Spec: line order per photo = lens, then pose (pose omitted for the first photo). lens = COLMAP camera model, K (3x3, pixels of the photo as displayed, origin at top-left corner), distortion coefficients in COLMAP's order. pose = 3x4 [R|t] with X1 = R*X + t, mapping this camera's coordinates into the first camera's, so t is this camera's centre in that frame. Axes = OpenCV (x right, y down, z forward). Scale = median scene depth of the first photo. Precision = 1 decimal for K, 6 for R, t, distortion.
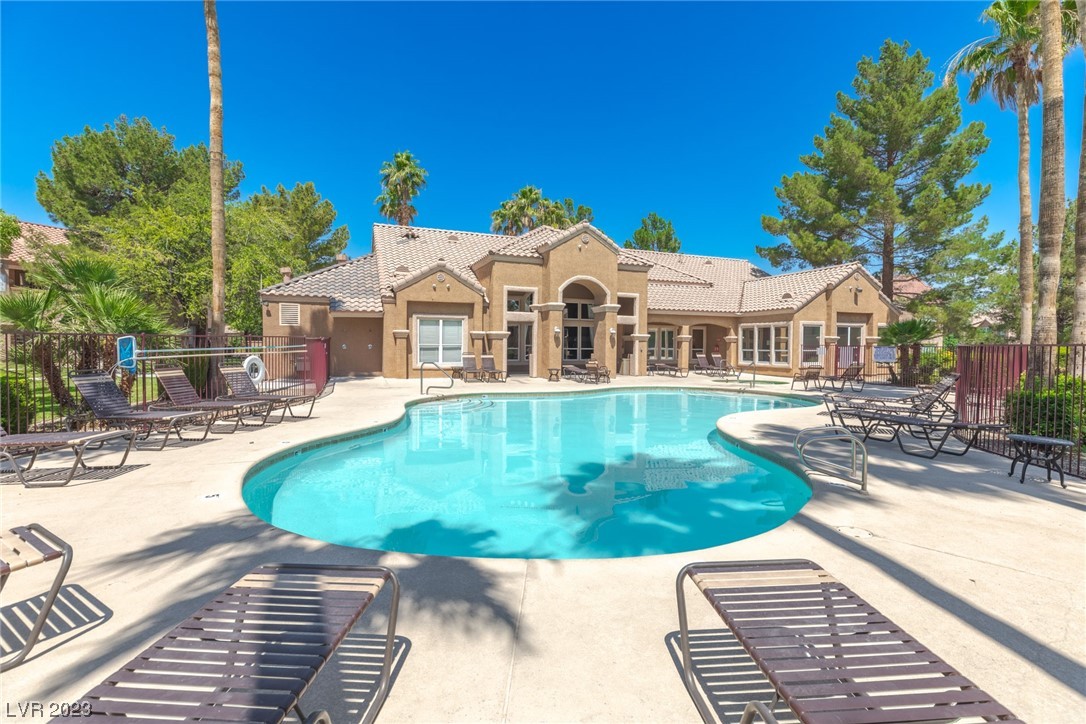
lens RADIAL K [[487.7, 0, 548.6], [0, 487.7, 357.1], [0, 0, 1]] dist [0.000405, 0.000078]
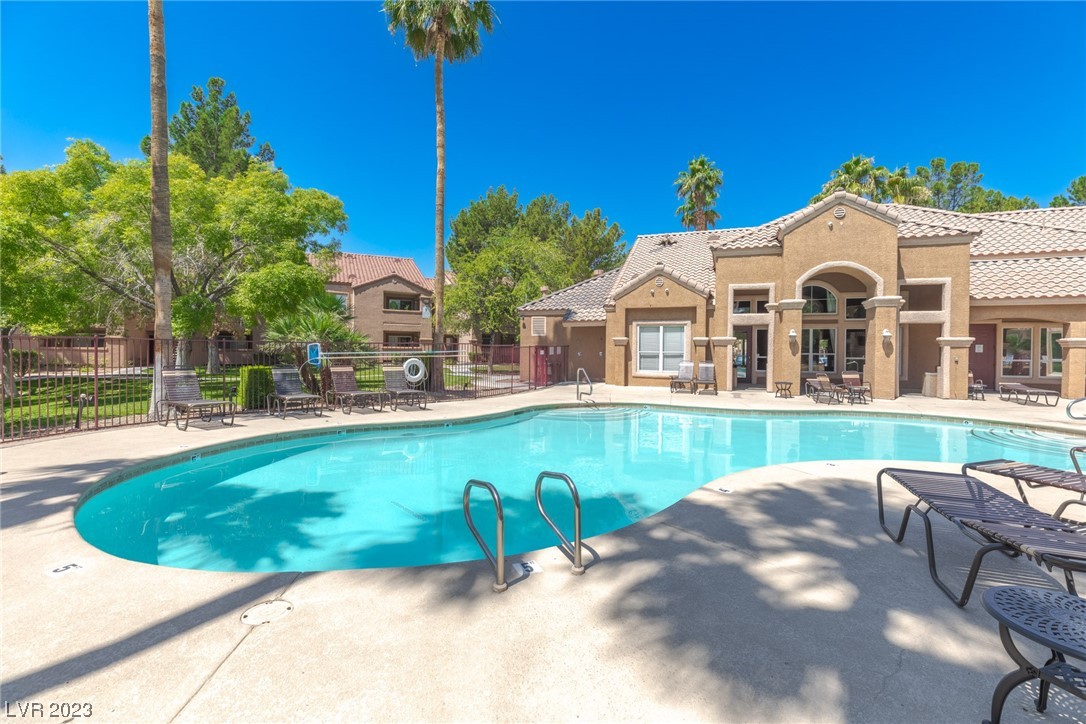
lens RADIAL K [[487.7, 0, 548.6], [0, 487.7, 357.1], [0, 0, 1]] dist [0.000405, 0.000078]
pose [[0.739710, 0.007217, -0.672887, 0.256899], [-0.021580, 0.999683, -0.013000, 0.001471], [0.672580, 0.024137, 0.739631, 0.142710]]
